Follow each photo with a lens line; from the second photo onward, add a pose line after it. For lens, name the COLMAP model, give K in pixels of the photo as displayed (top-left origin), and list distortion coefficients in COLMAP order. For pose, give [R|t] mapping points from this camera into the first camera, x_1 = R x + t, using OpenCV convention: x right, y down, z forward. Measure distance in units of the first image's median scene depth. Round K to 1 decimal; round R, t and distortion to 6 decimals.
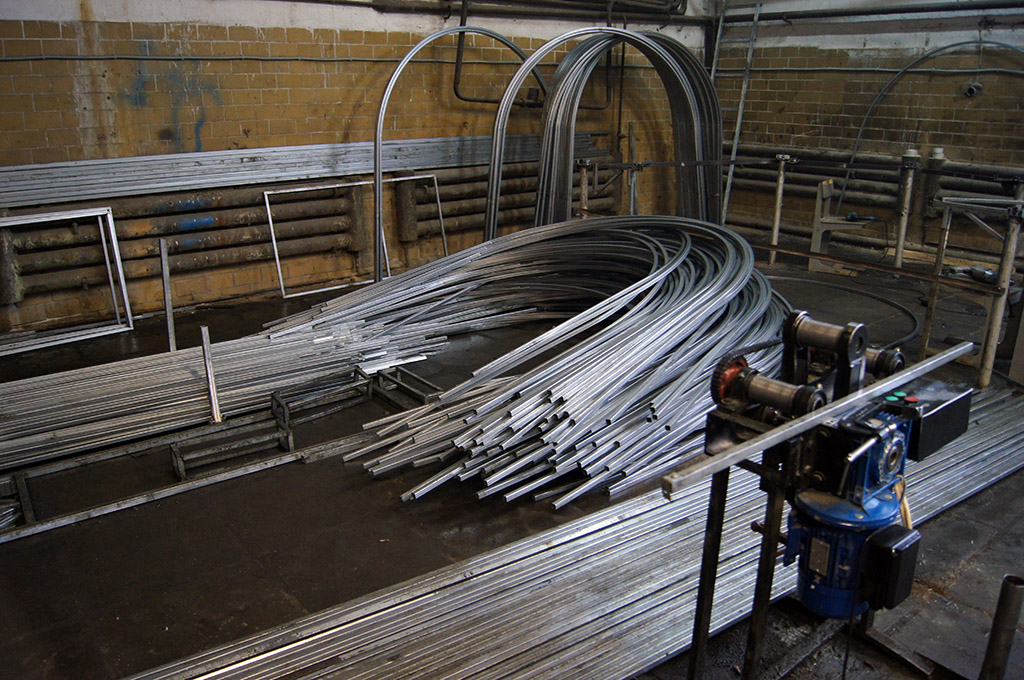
lens RADIAL K [[788.1, 0, 512.0], [0, 788.1, 340.0], [0, 0, 1]] dist [-0.082631, 0.016524]
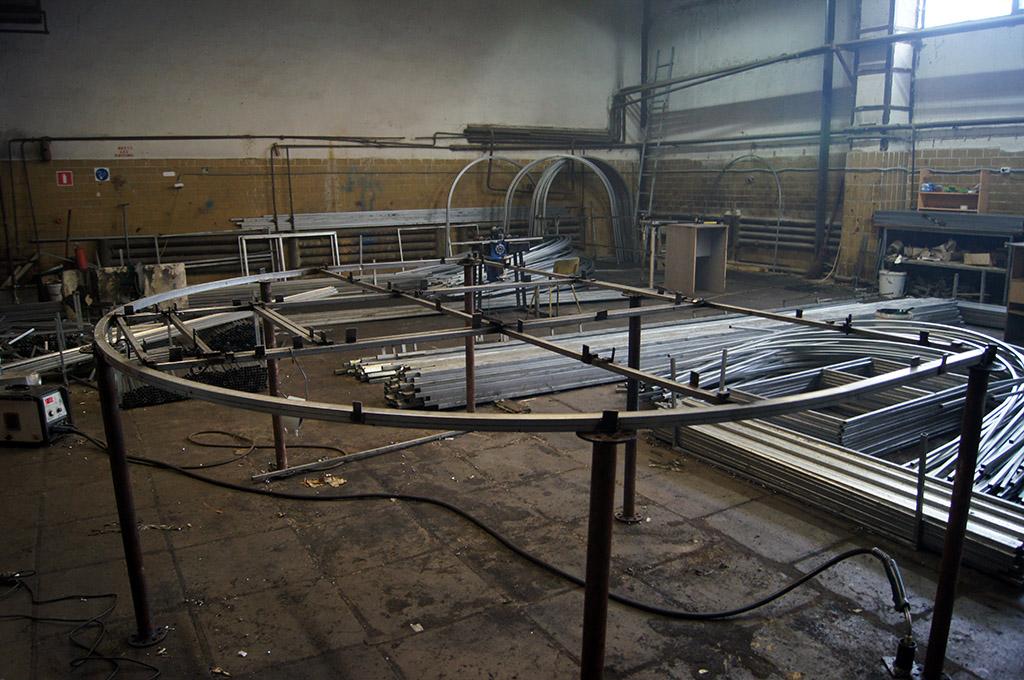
lens RADIAL K [[788.1, 0, 512.0], [0, 788.1, 340.0], [0, 0, 1]] dist [-0.082631, 0.016524]
pose [[0.985327, 0.021363, -0.169334, 0.355685], [-0.040754, 0.992886, -0.111878, 0.327783], [0.165739, 0.117137, 0.979188, -1.010141]]
